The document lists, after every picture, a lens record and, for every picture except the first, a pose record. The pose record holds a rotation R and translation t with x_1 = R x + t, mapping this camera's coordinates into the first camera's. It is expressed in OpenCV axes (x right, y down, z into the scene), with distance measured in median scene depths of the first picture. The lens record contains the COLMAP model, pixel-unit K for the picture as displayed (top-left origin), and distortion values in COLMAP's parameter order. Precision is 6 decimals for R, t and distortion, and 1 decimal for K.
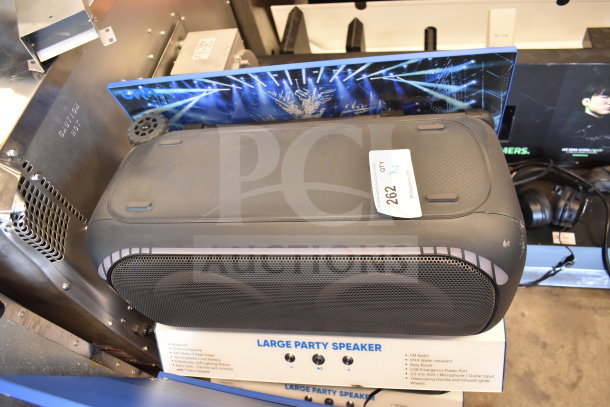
lens RADIAL K [[464.8, 0, 305.0], [0, 464.8, 203.5], [0, 0, 1]] dist [-0.101288, 0.004644]
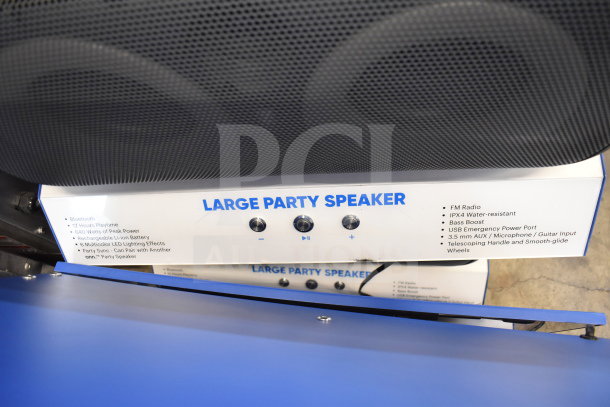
lens RADIAL K [[464.8, 0, 305.0], [0, 464.8, 203.5], [0, 0, 1]] dist [-0.101288, 0.004644]
pose [[0.994115, -0.061172, 0.089411, -0.023530], [0.037284, 0.968096, 0.247791, 0.153865], [-0.101716, -0.242999, 0.964679, 0.390892]]
